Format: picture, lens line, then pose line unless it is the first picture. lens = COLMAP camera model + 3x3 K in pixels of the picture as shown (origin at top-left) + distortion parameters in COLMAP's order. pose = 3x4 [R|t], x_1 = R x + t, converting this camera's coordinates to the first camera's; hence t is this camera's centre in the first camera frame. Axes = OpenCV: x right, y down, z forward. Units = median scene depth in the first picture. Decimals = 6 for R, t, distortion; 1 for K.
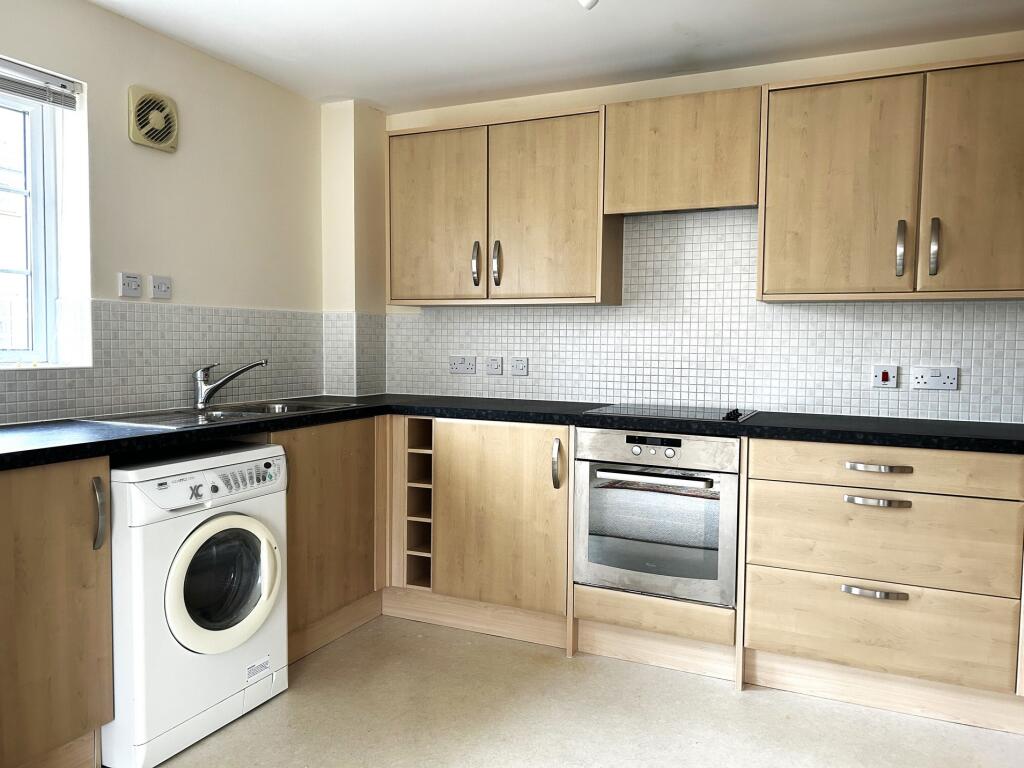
lens RADIAL K [[774.8, 0, 512.0], [0, 774.8, 384.0], [0, 0, 1]] dist [0.001010, -0.066134]
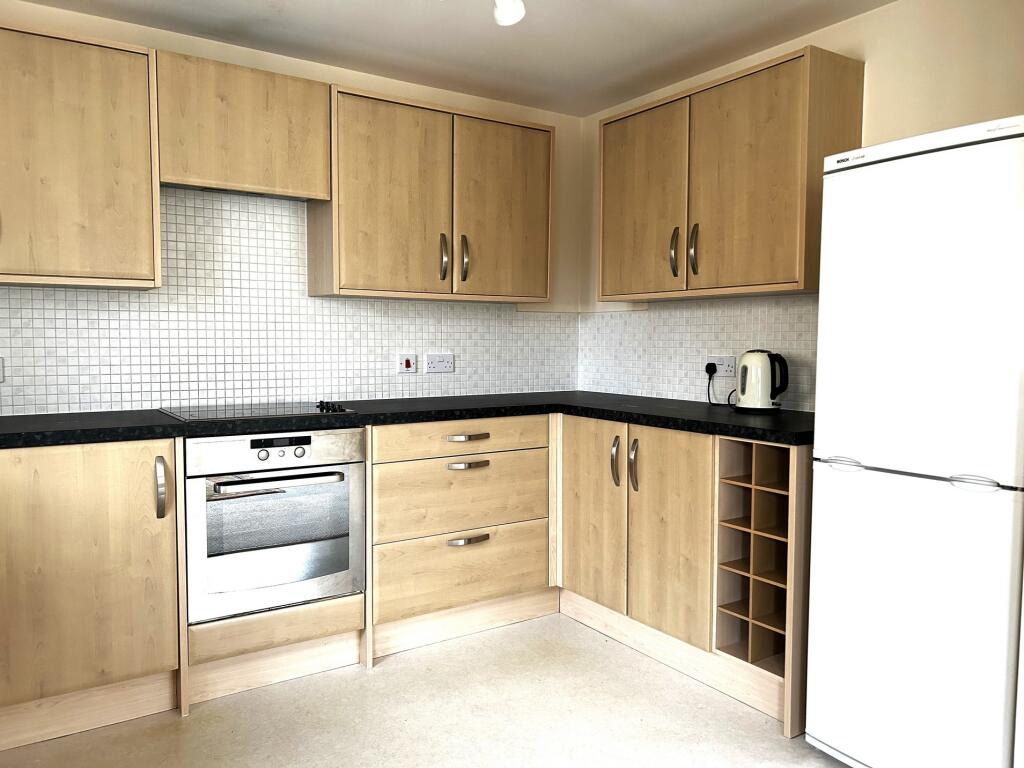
lens RADIAL K [[774.8, 0, 512.0], [0, 774.8, 384.0], [0, 0, 1]] dist [0.001010, -0.066134]
pose [[0.464110, -0.059614, 0.883769, -0.478079], [0.047721, 0.997967, 0.042256, -0.020468], [-0.884491, 0.022562, 0.466011, 0.305117]]
